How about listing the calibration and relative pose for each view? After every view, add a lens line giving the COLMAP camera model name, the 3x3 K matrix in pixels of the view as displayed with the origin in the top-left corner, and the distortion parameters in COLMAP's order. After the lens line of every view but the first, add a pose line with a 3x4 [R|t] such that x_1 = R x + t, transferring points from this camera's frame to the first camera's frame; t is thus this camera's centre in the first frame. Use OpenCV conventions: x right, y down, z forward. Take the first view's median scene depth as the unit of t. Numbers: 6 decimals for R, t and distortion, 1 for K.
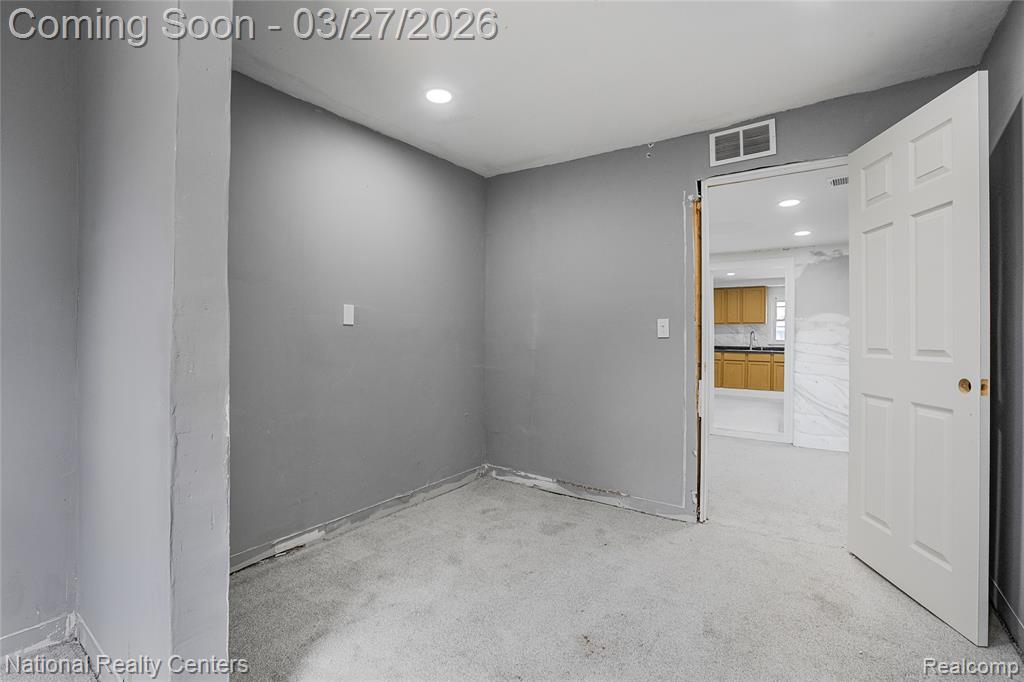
lens RADIAL K [[479.4, 0, 517.2], [0, 479.4, 336.4], [0, 0, 1]] dist [0.002661, 0.002521]
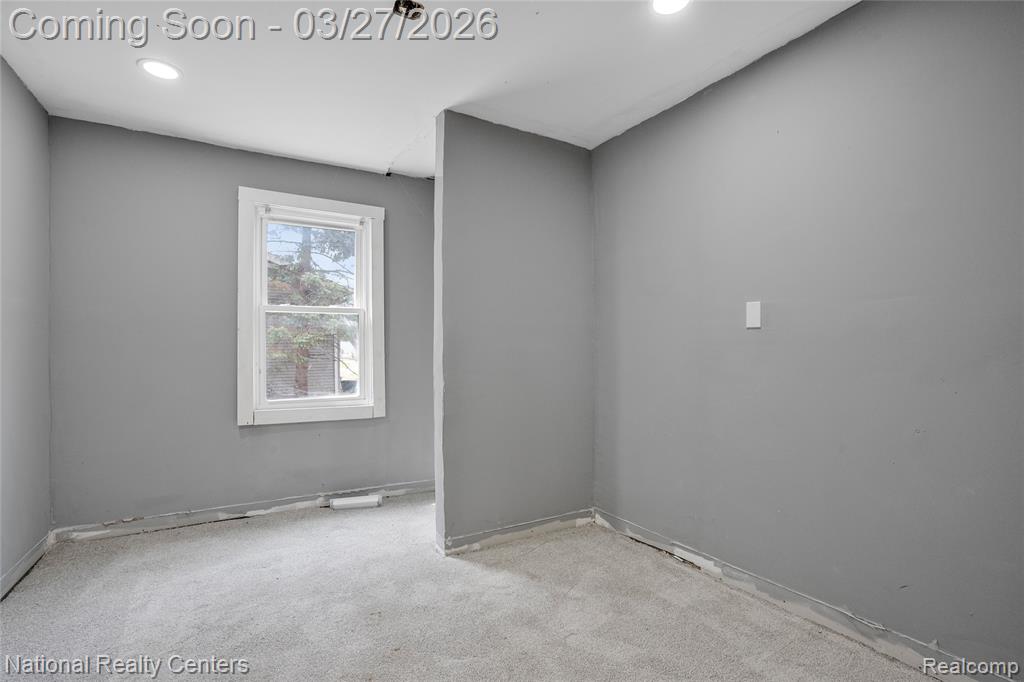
lens RADIAL K [[479.4, 0, 509.3], [0, 479.4, 343.7], [0, 0, 1]] dist [0.002661, 0.002521]
pose [[-0.386633, -0.007475, -0.922203, 0.524231], [-0.001298, 0.999971, -0.007561, 0.008115], [0.922233, -0.001726, -0.386632, 0.956042]]
